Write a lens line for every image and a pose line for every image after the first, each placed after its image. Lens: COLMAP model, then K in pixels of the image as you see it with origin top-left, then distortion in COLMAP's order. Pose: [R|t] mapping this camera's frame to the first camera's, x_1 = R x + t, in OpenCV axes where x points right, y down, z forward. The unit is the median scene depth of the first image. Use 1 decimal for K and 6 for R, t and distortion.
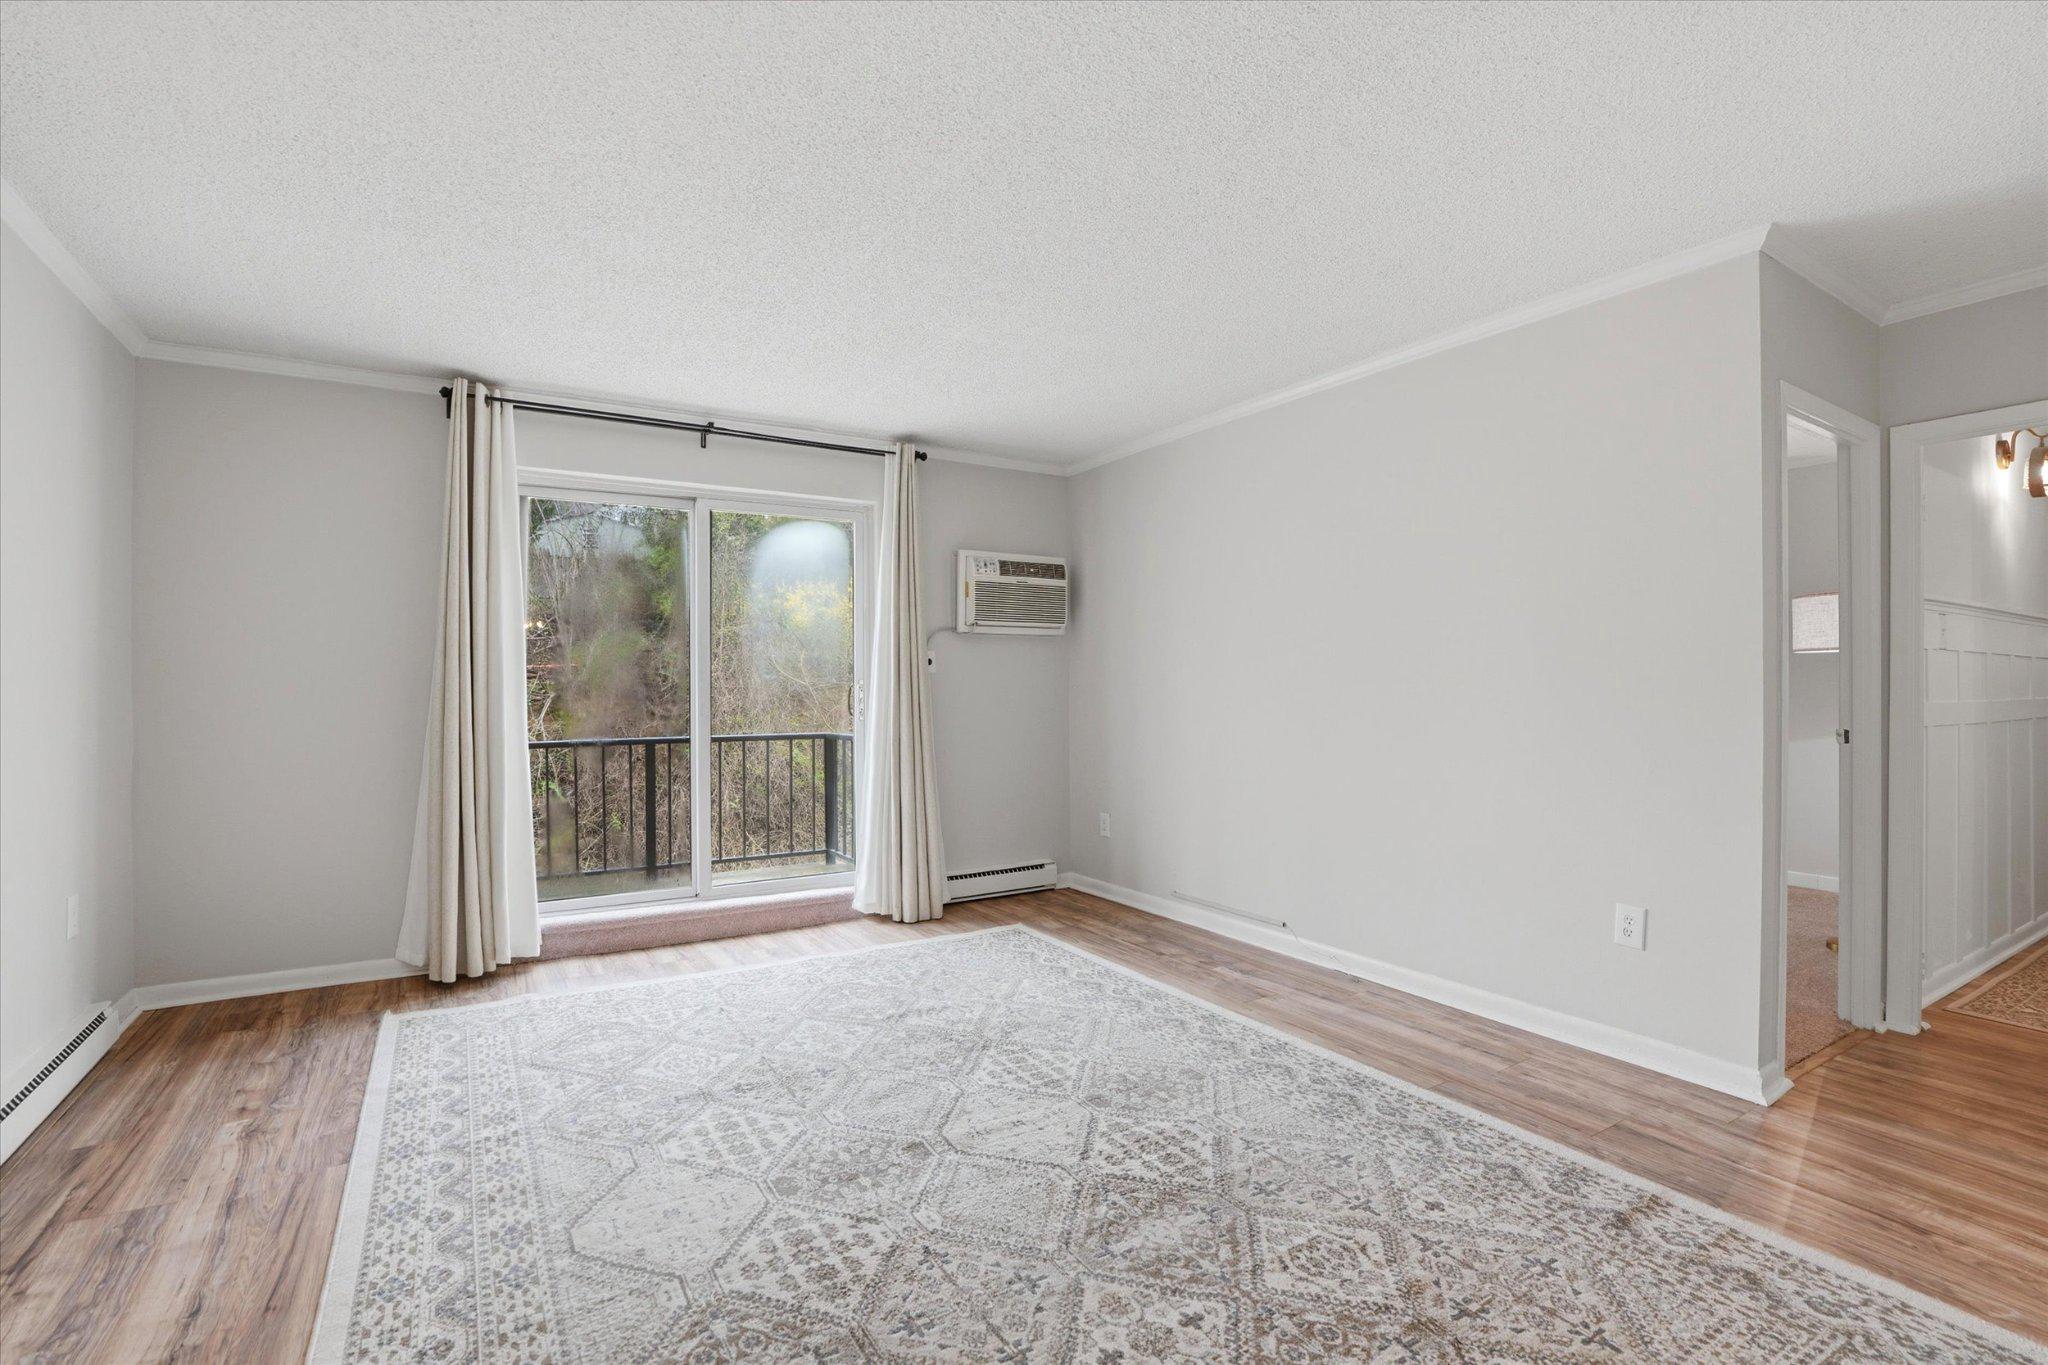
lens RADIAL K [[959.3, 0, 1016.2], [0, 959.3, 675.8], [0, 0, 1]] dist [-0.069892, 0.026344]
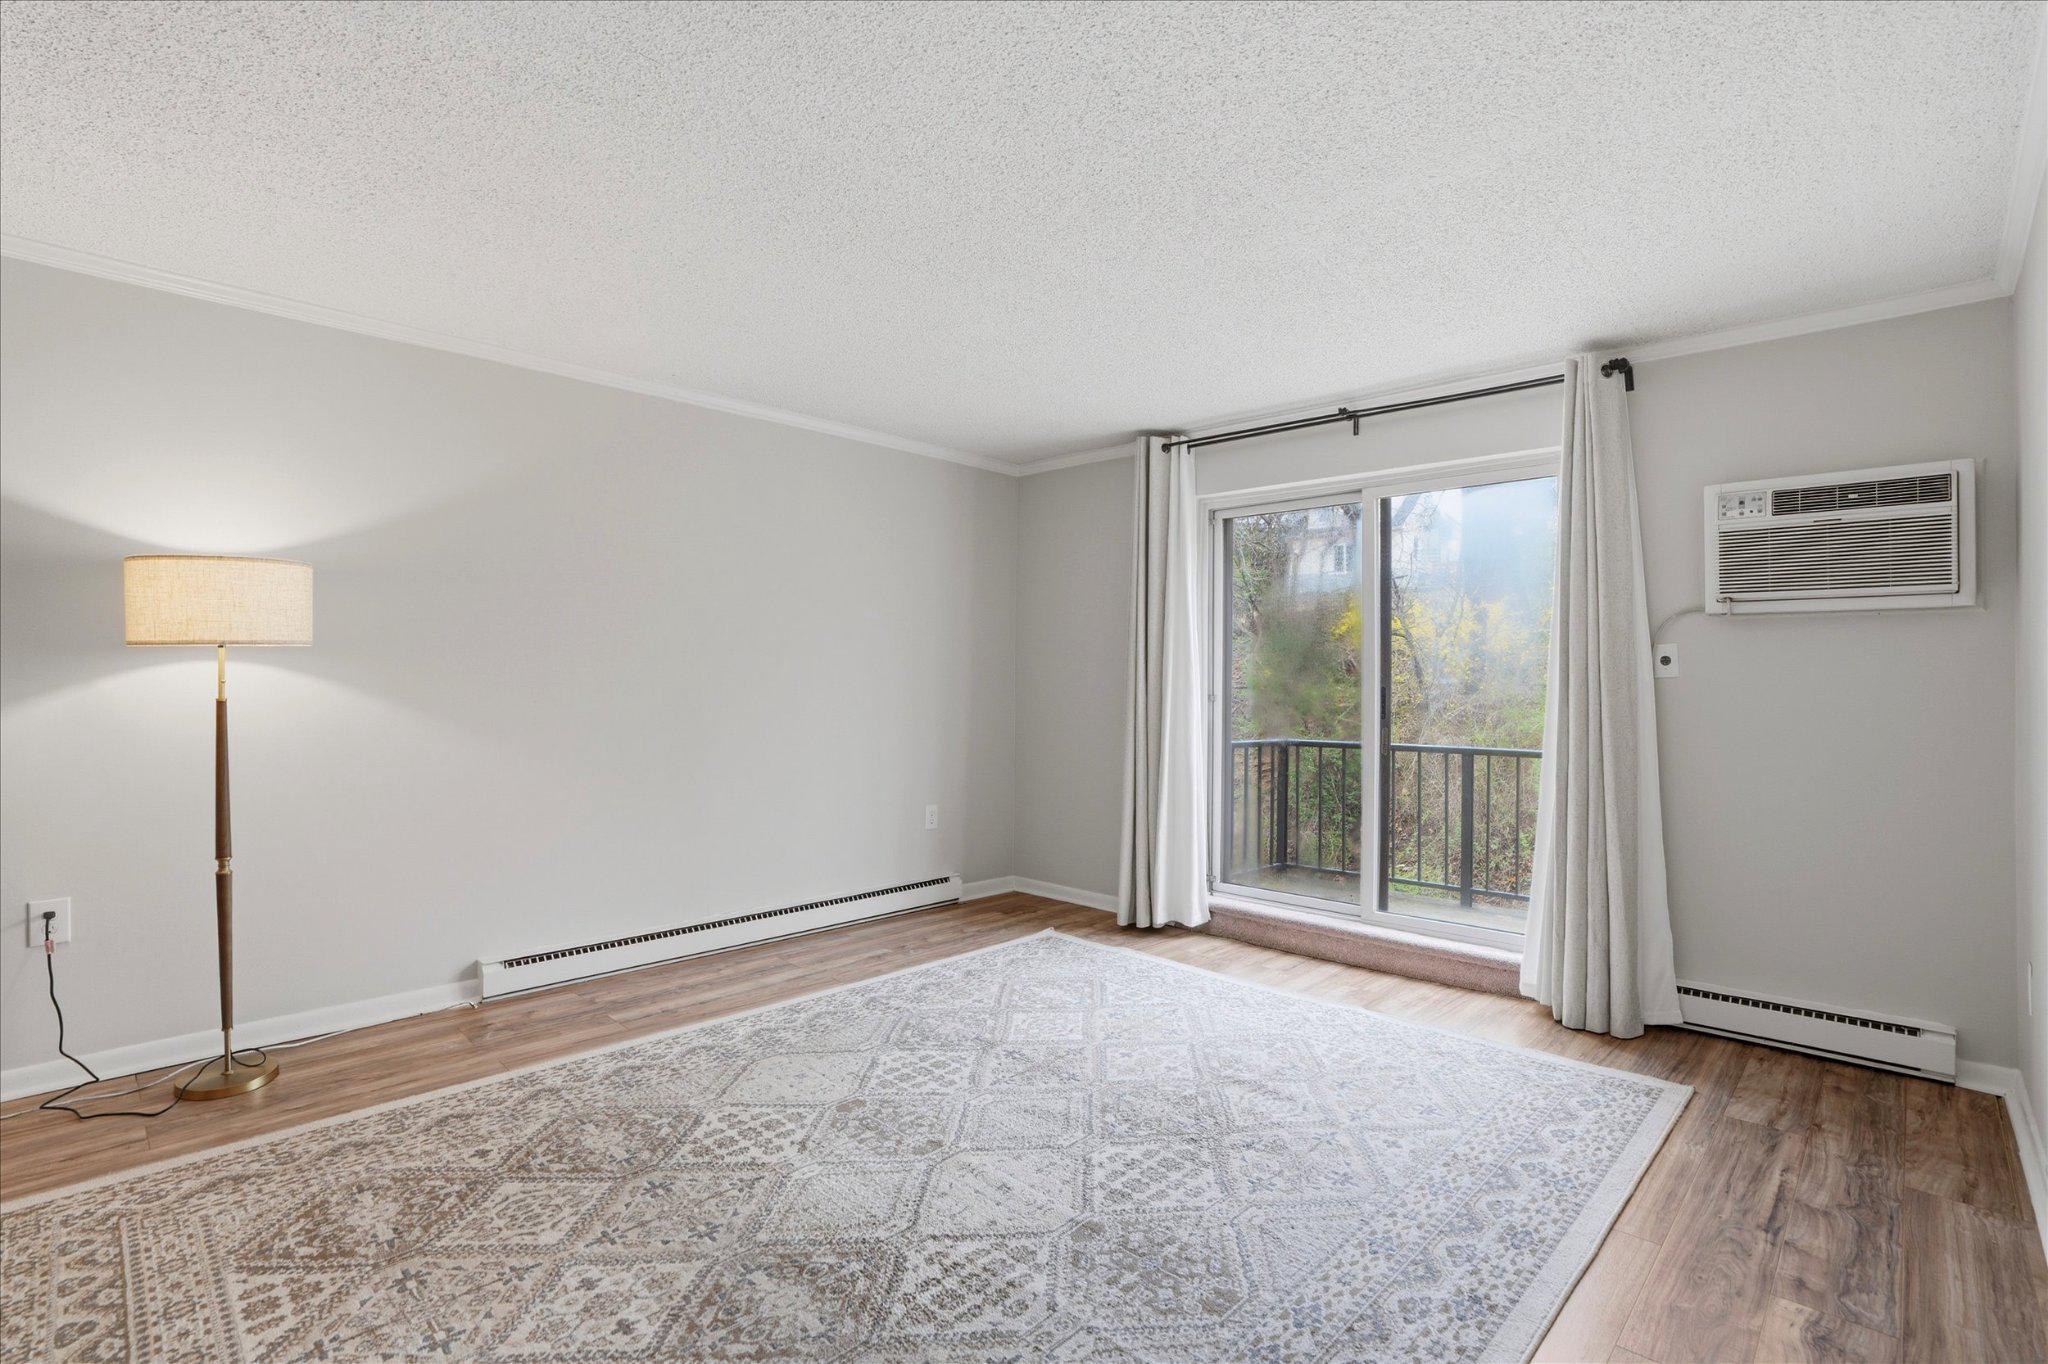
lens RADIAL K [[959.3, 0, 1016.2], [0, 959.3, 675.3], [0, 0, 1]] dist [-0.069892, 0.026344]
pose [[0.250372, -0.000639, -0.968149, 0.609286], [-0.002325, 0.999997, -0.001261, -0.003872], [0.968147, 0.002567, 0.250370, 0.560786]]
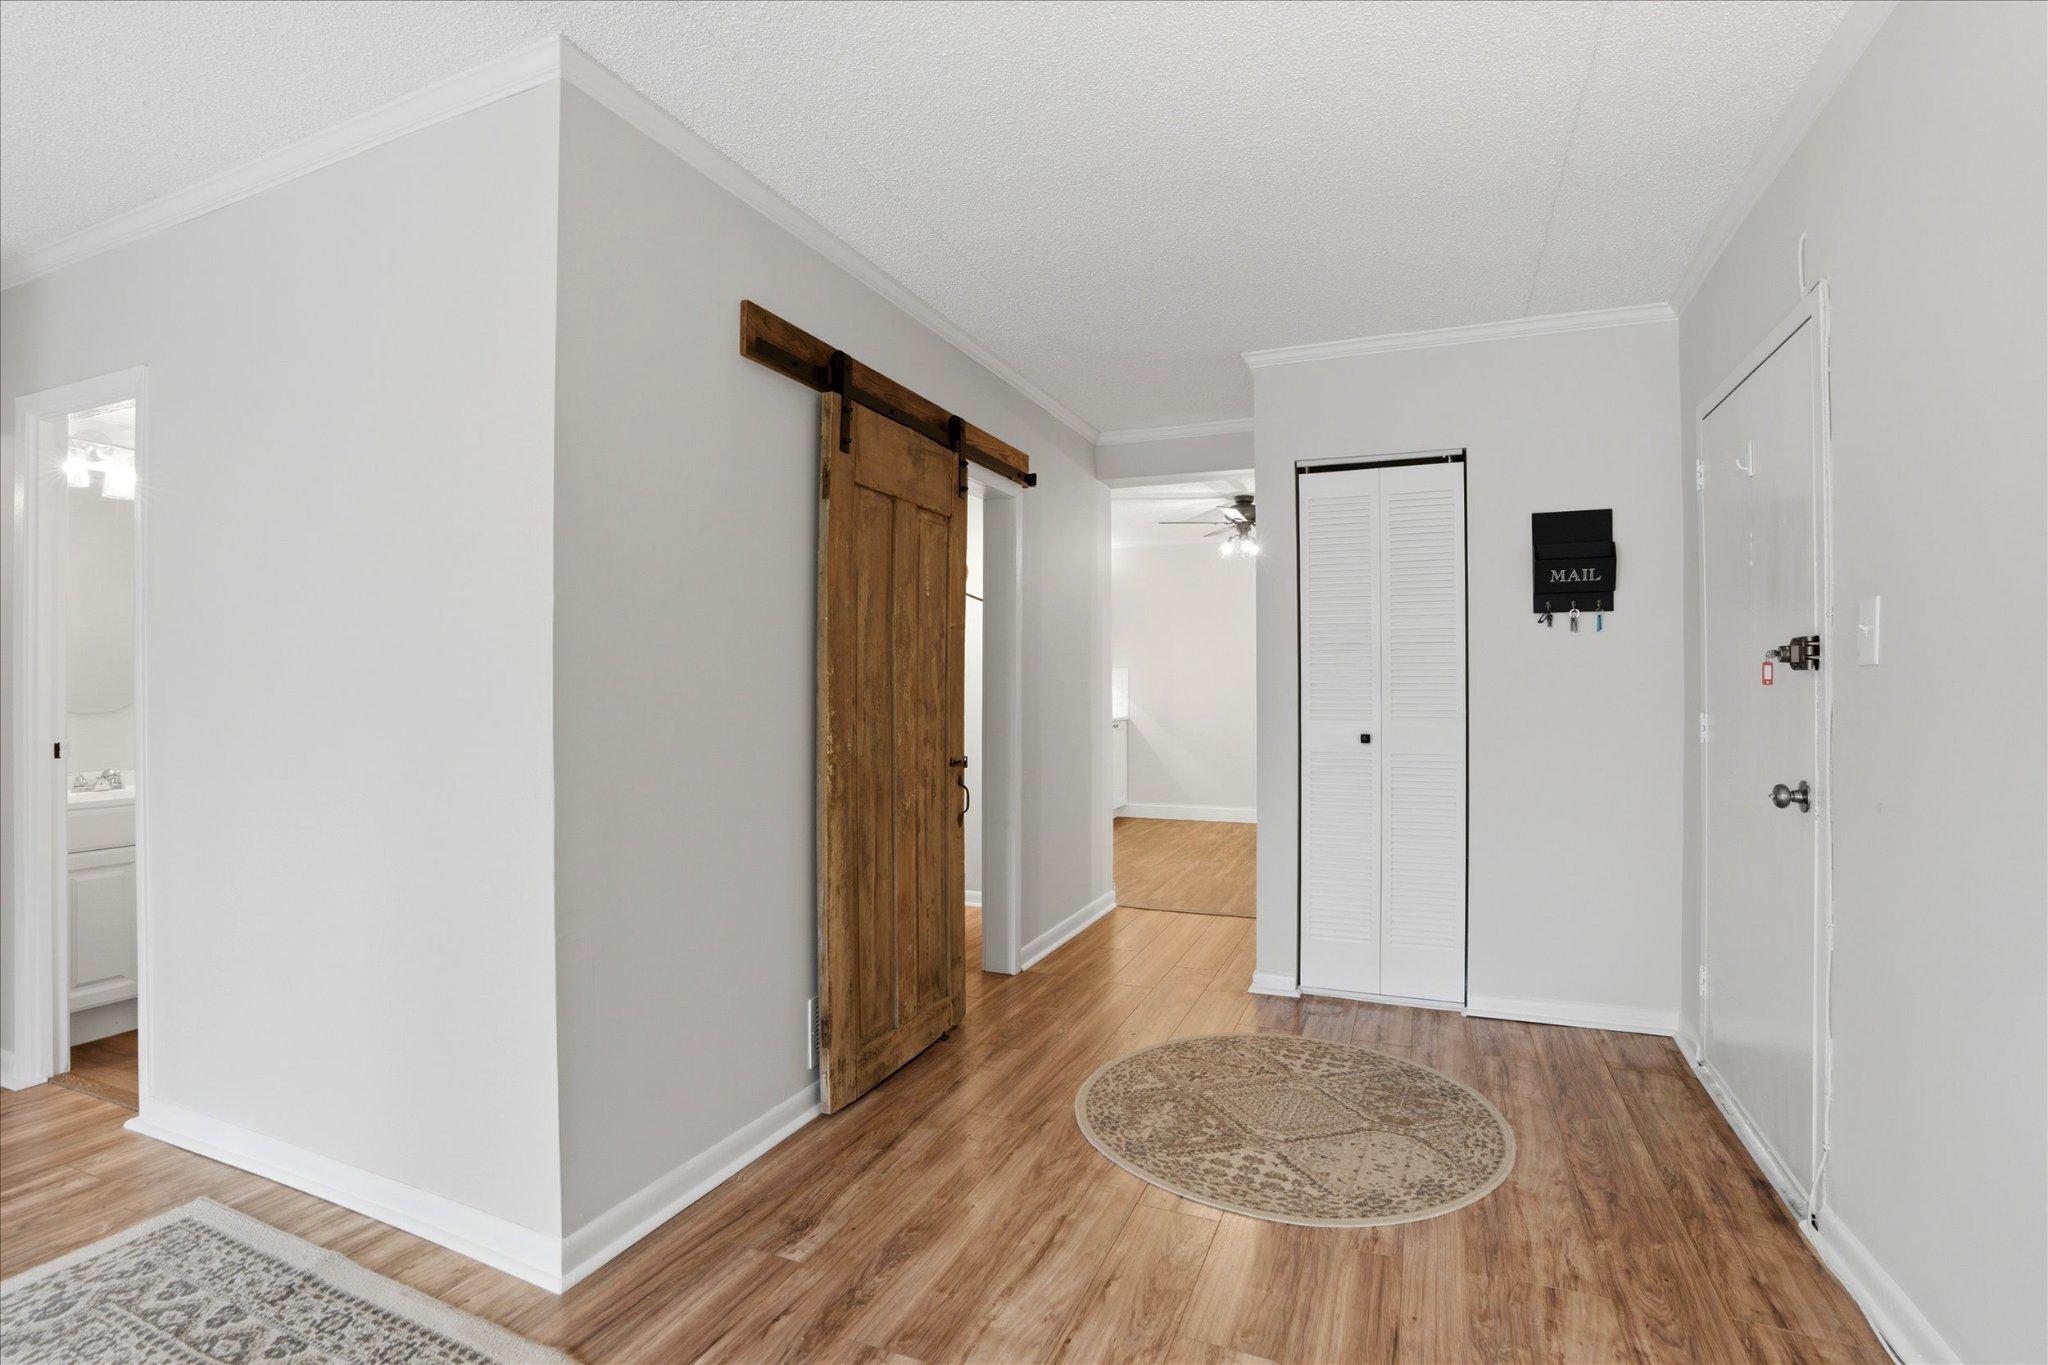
lens RADIAL K [[959.3, 0, 1016.2], [0, 959.3, 675.8], [0, 0, 1]] dist [-0.069892, 0.026344]
pose [[-0.856650, 0.003659, -0.515885, 0.551252], [0.003310, 0.999993, 0.001597, -0.006248], [0.515887, -0.000339, -0.856656, 1.133741]]
